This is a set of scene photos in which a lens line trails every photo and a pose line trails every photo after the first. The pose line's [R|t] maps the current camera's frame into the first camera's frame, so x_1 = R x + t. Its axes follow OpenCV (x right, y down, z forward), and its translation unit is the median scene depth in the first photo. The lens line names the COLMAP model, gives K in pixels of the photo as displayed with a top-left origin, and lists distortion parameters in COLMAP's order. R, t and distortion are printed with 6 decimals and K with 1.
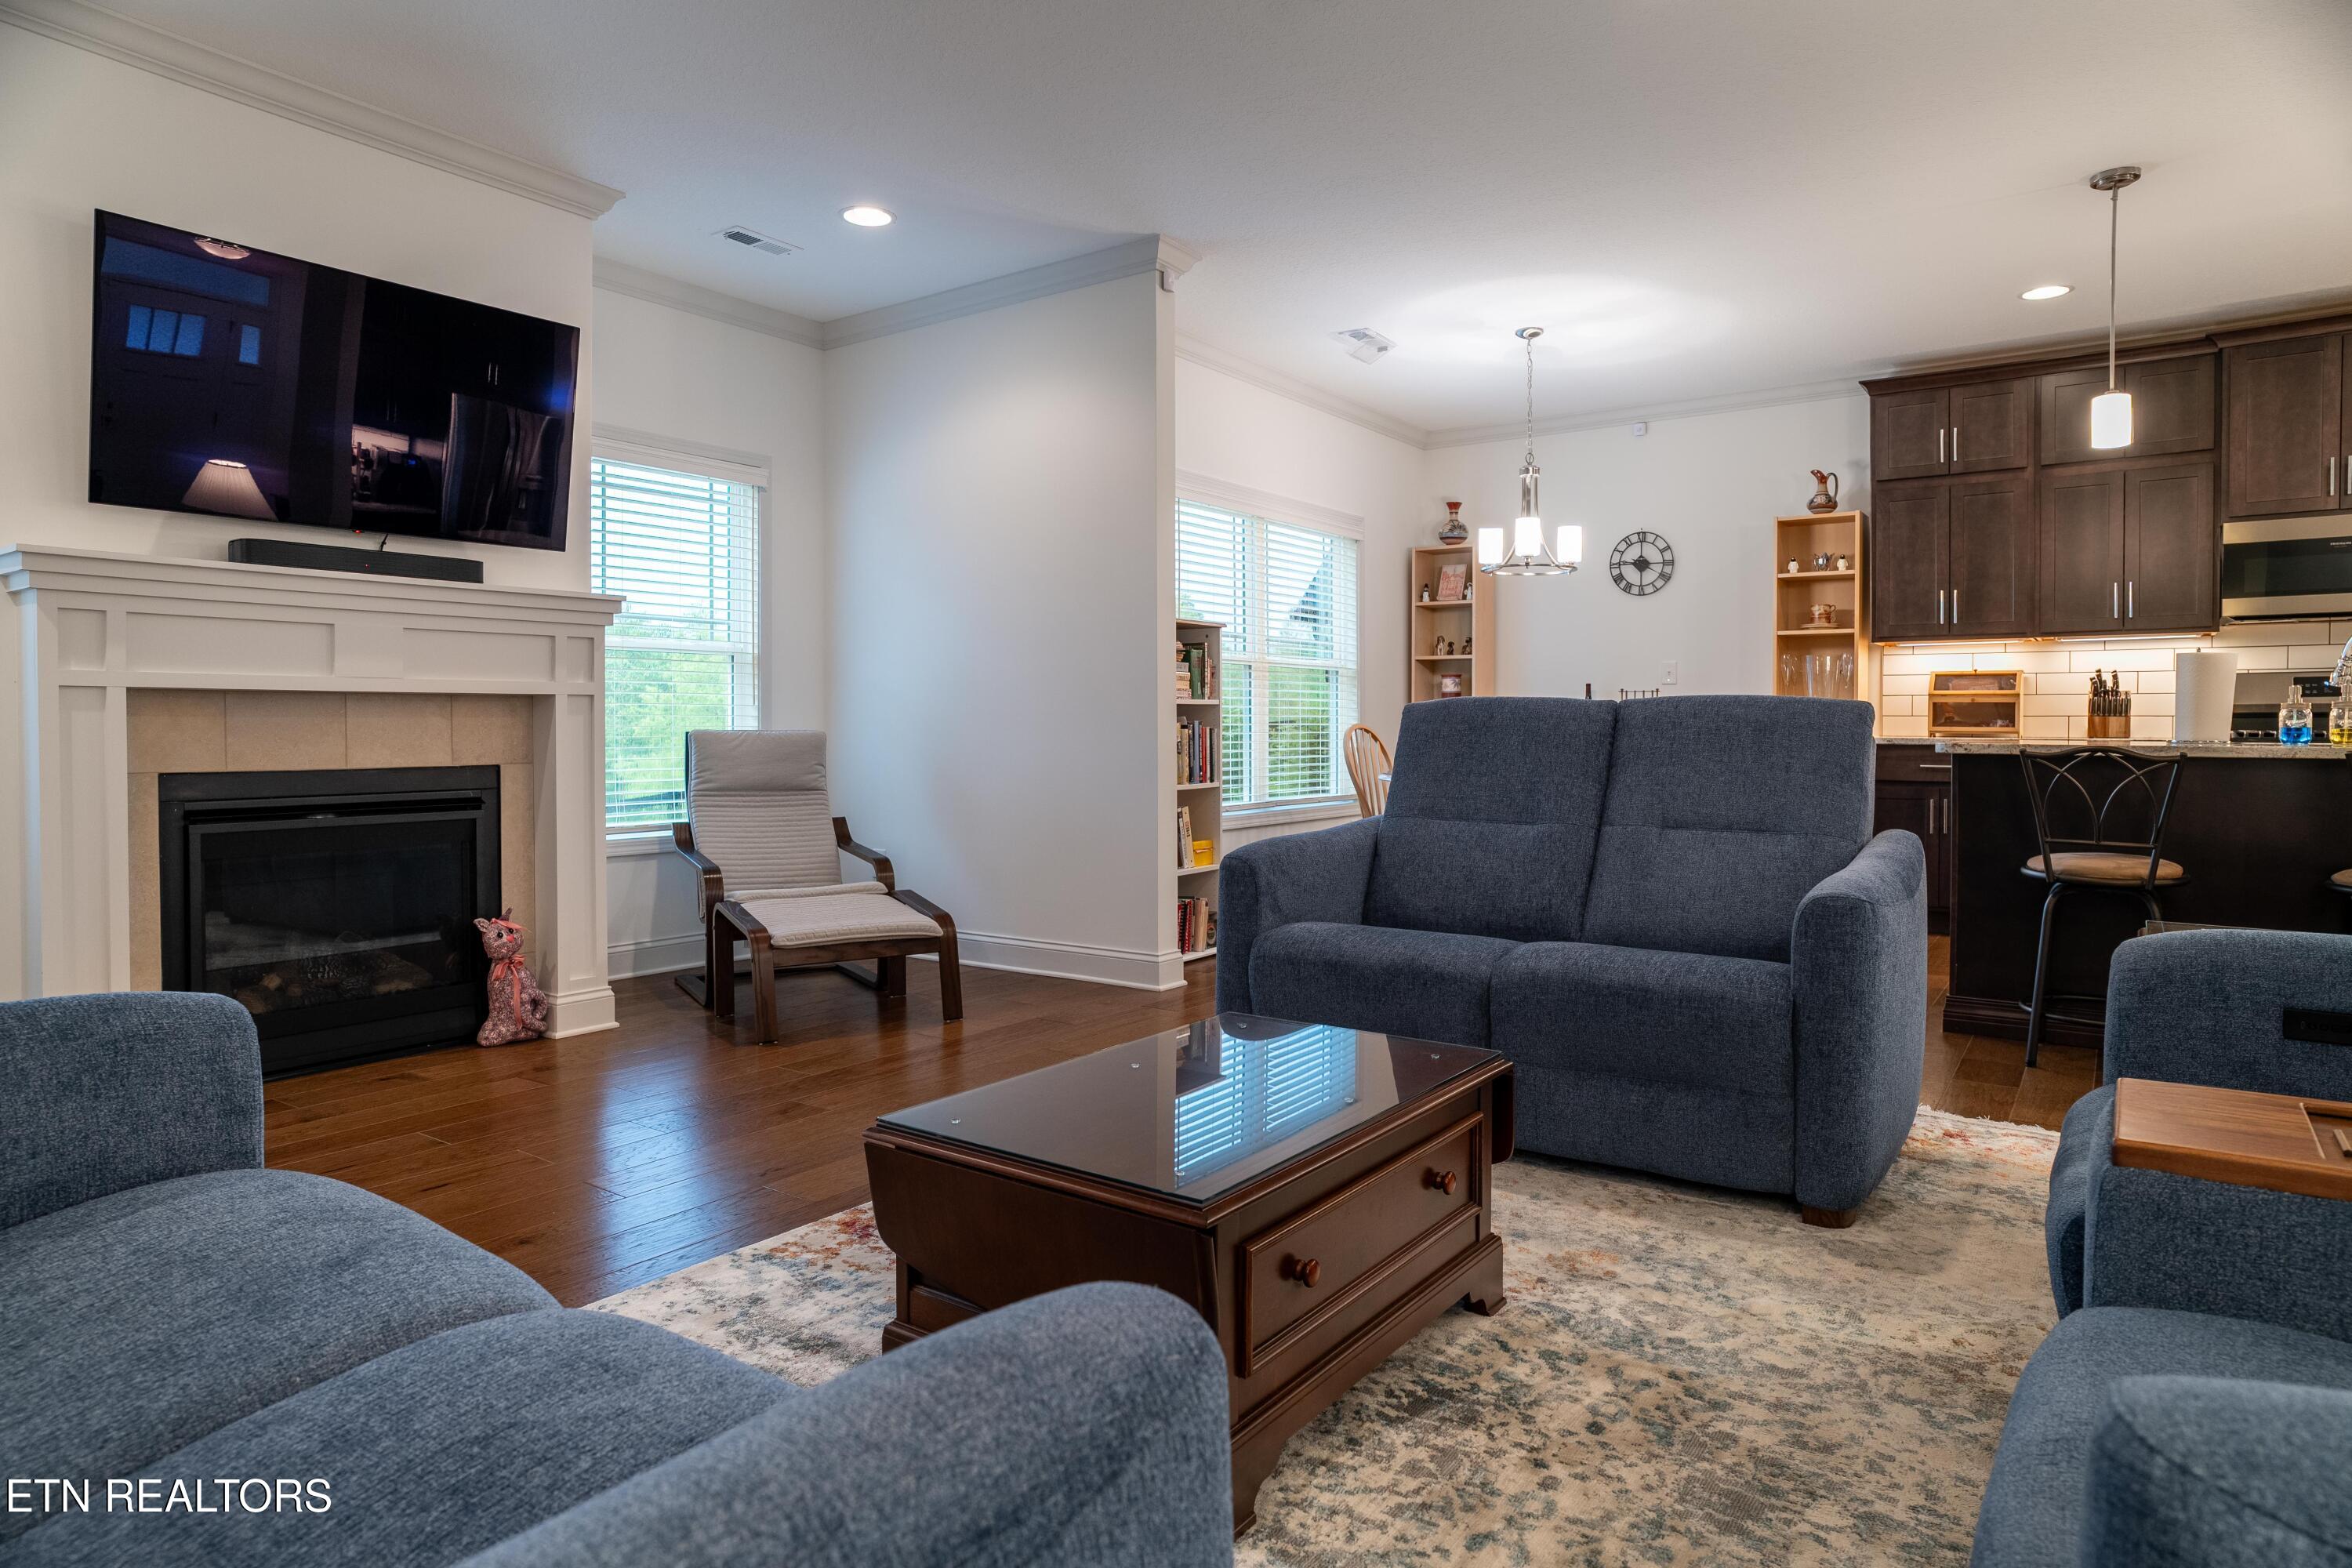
lens RADIAL K [[1357.8, 0, 1181.1], [0, 1357.8, 723.3], [0, 0, 1]] dist [-0.002891, -0.000046]
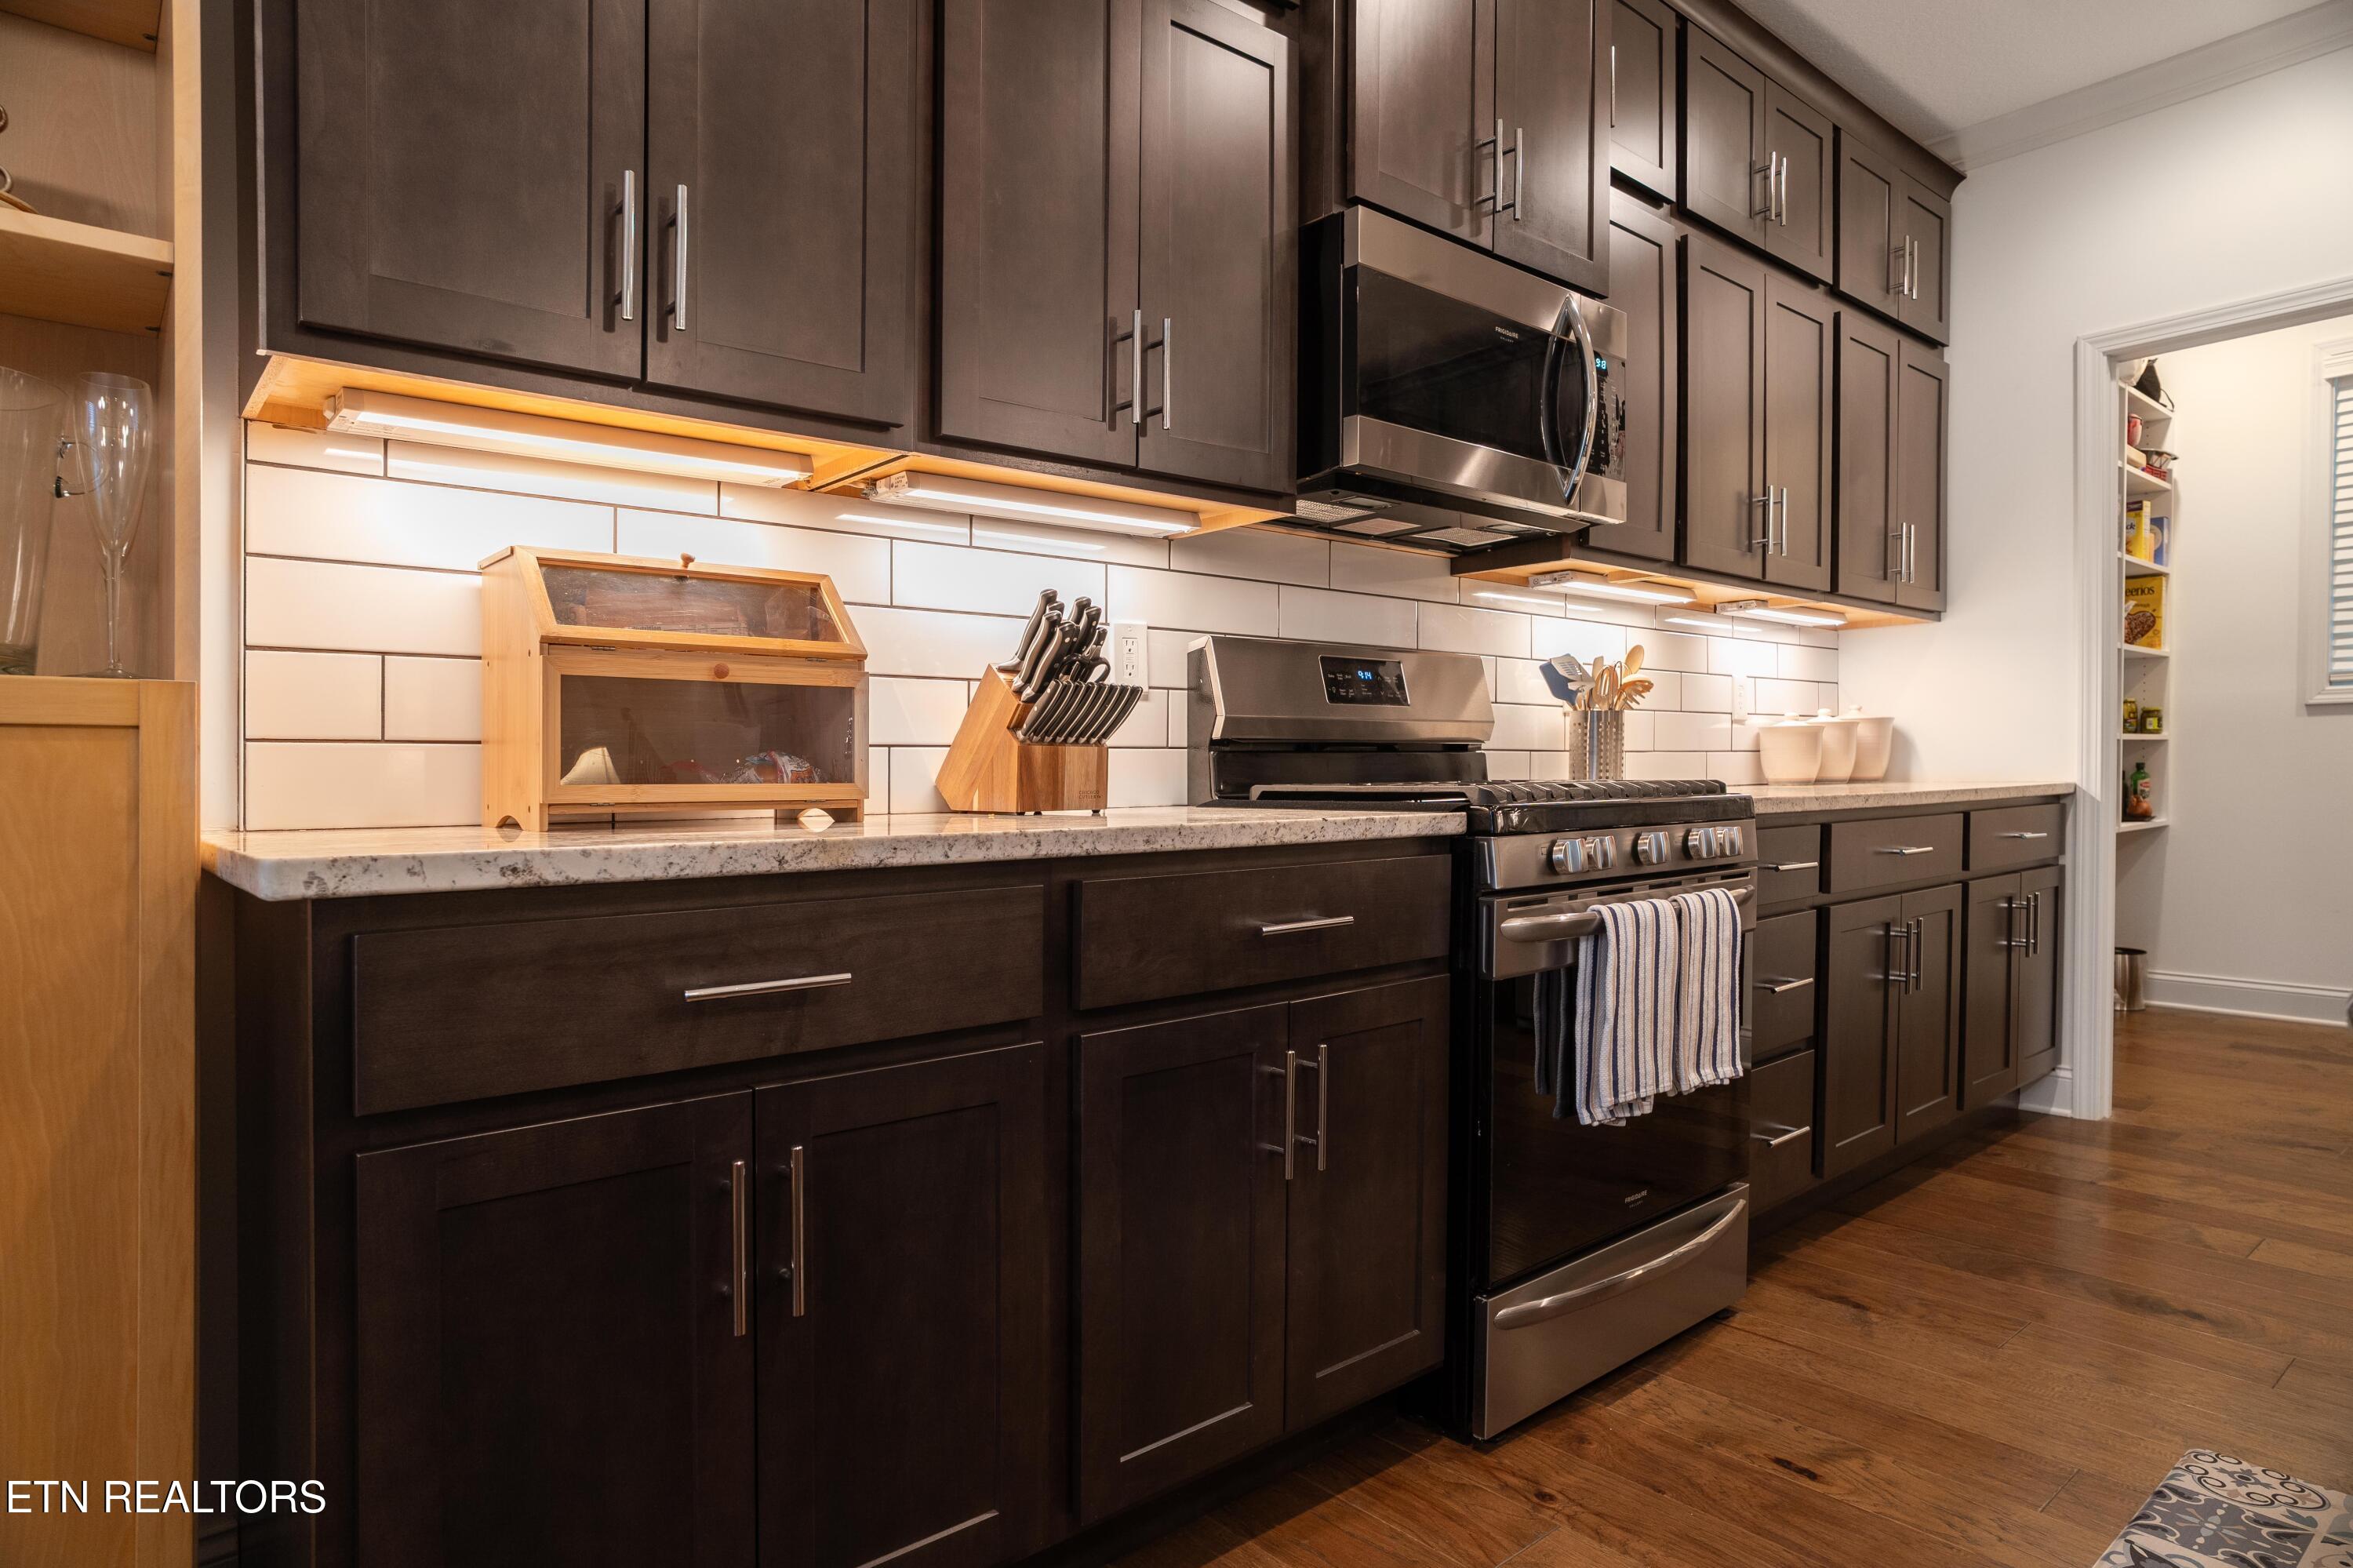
lens RADIAL K [[1302.0, 0, 1176.5], [0, 1302.0, 784.0], [0, 0, 1]] dist [-0.003495, -0.000258]
pose [[0.256892, -0.017638, 0.966279, 0.561633], [0.005672, 0.999844, 0.016743, -0.000378], [-0.966423, 0.001180, 0.256952, 1.281543]]
